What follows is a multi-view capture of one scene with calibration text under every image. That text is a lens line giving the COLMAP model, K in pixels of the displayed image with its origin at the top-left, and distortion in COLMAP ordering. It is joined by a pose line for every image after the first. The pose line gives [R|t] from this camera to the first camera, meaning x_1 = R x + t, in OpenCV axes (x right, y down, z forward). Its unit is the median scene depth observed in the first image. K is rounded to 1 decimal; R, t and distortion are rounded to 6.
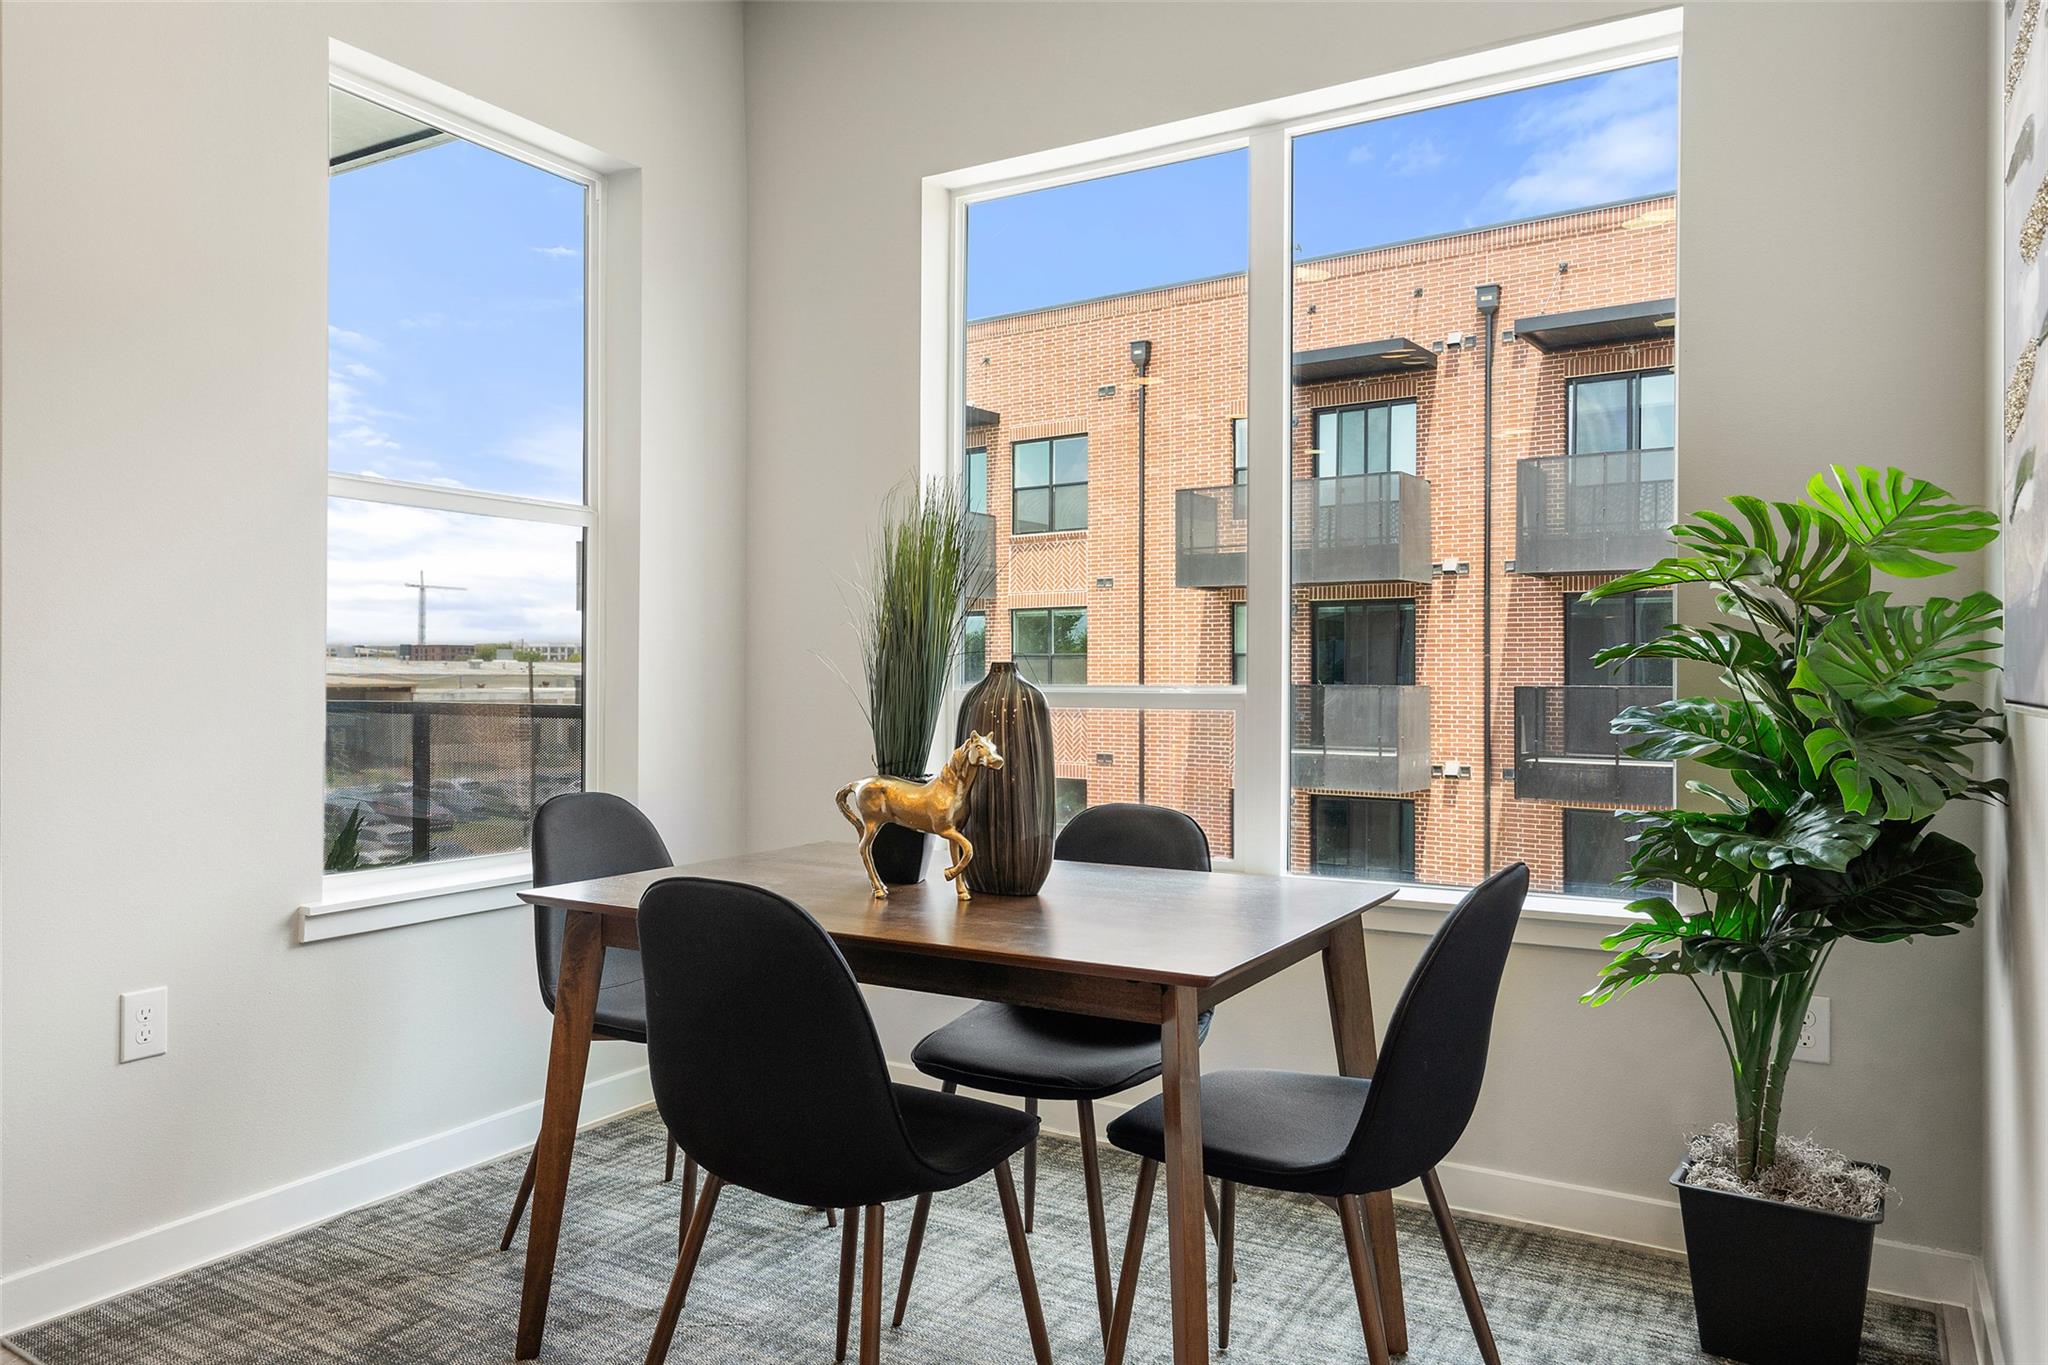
lens RADIAL K [[1405.5, 0, 1024.6], [0, 1405.5, 684.4], [0, 0, 1]] dist [0.006541, 0.010752]
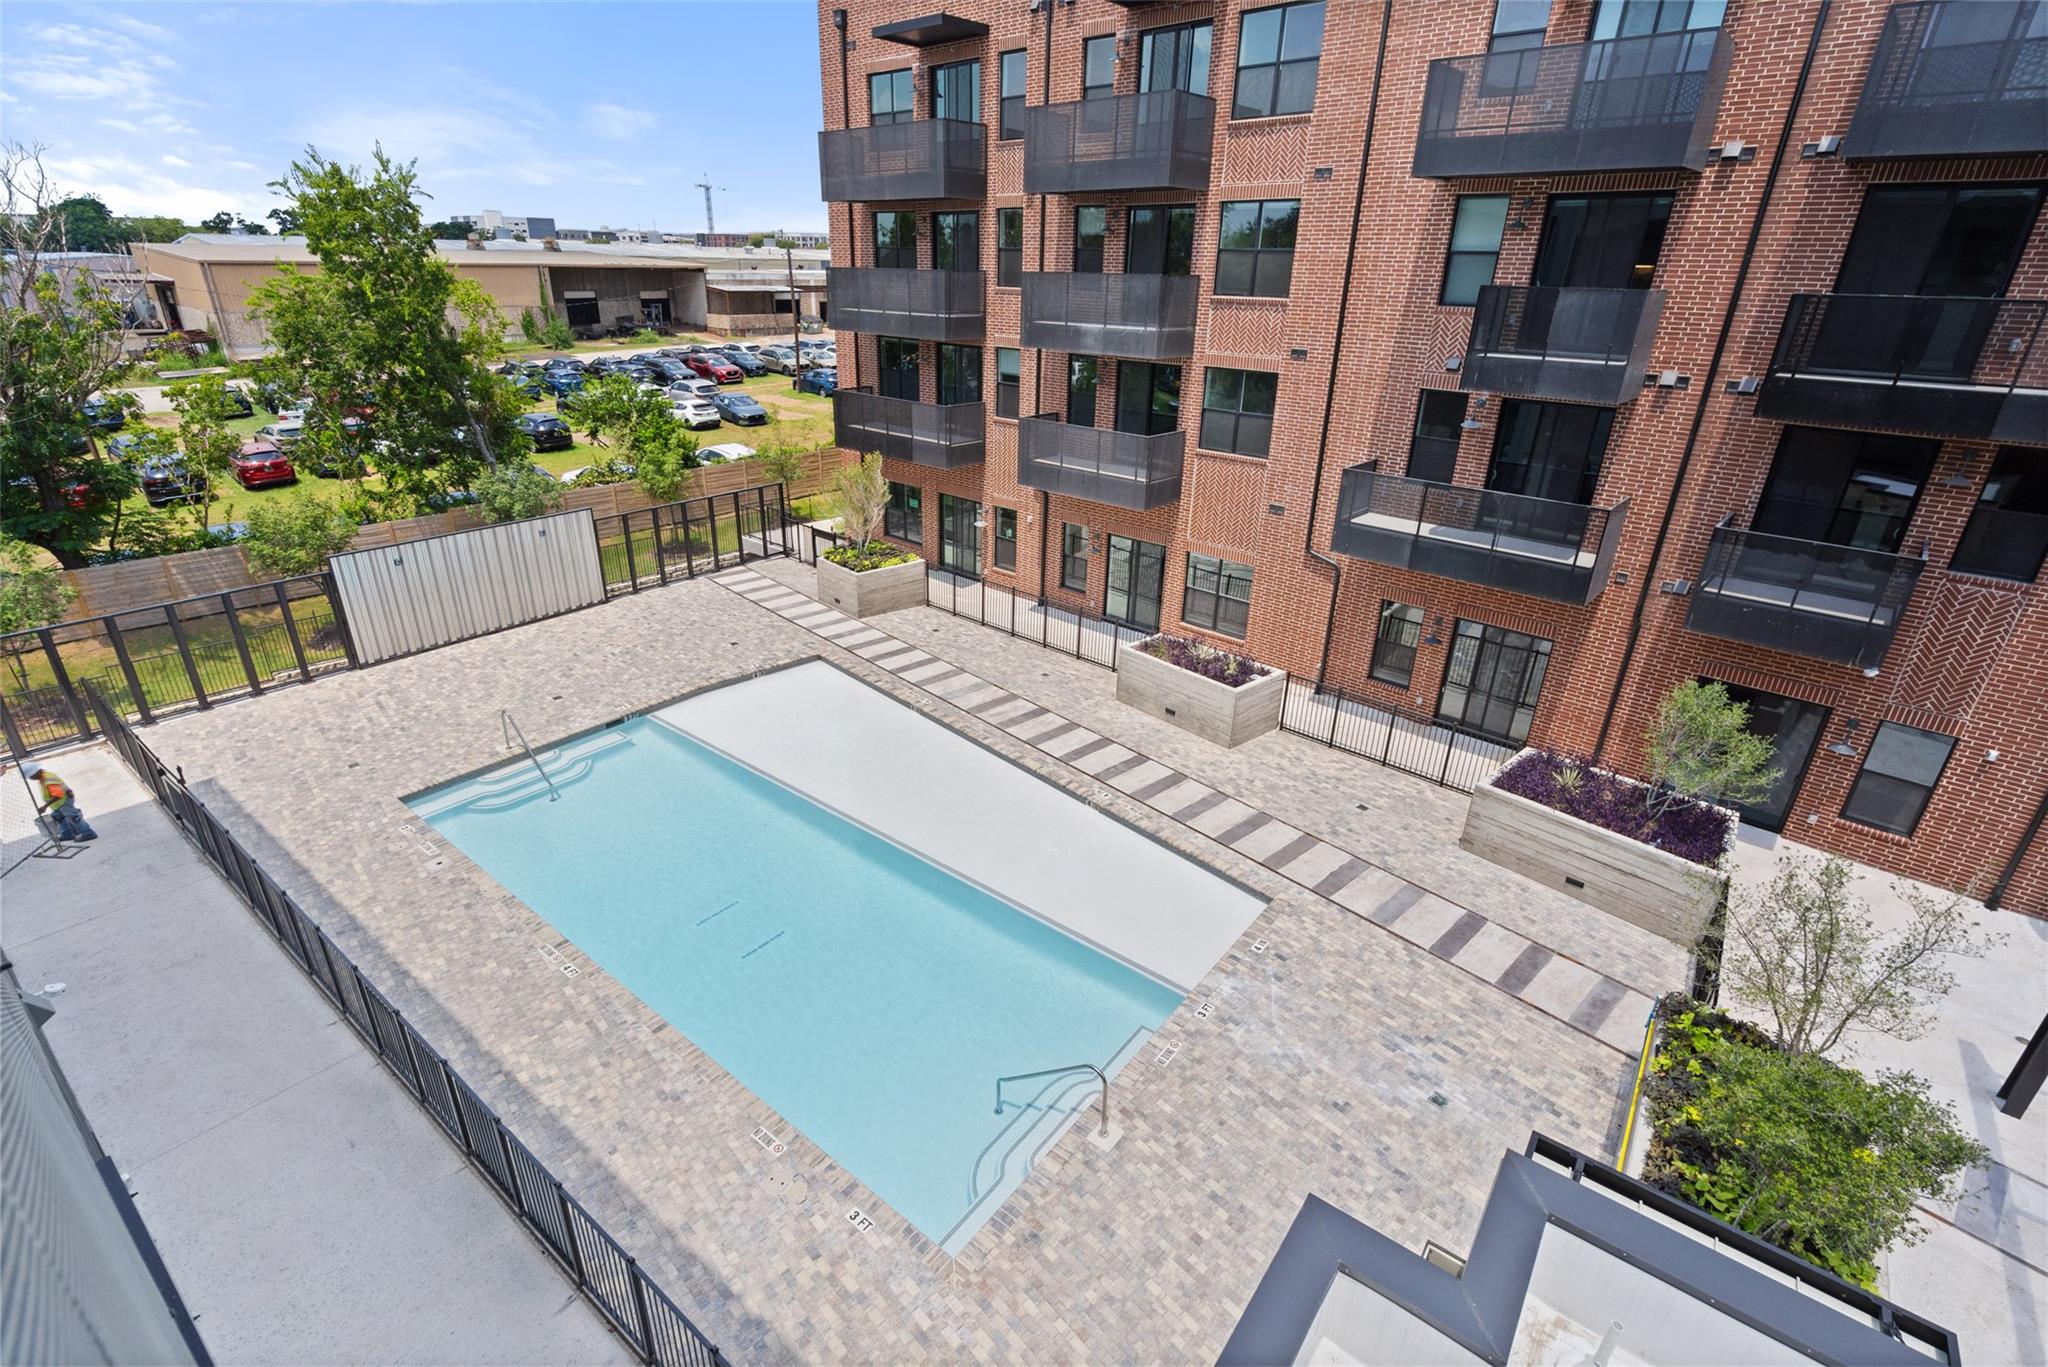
lens RADIAL K [[948.4, 0, 1009.3], [0, 948.4, 698.0], [0, 0, 1]] dist [-0.005564, 0.003048]
pose [[0.991049, 0.069840, -0.113772, -0.071071], [-0.017154, 0.911797, 0.410282, -0.002360], [0.132391, -0.404658, 0.904834, 0.207348]]
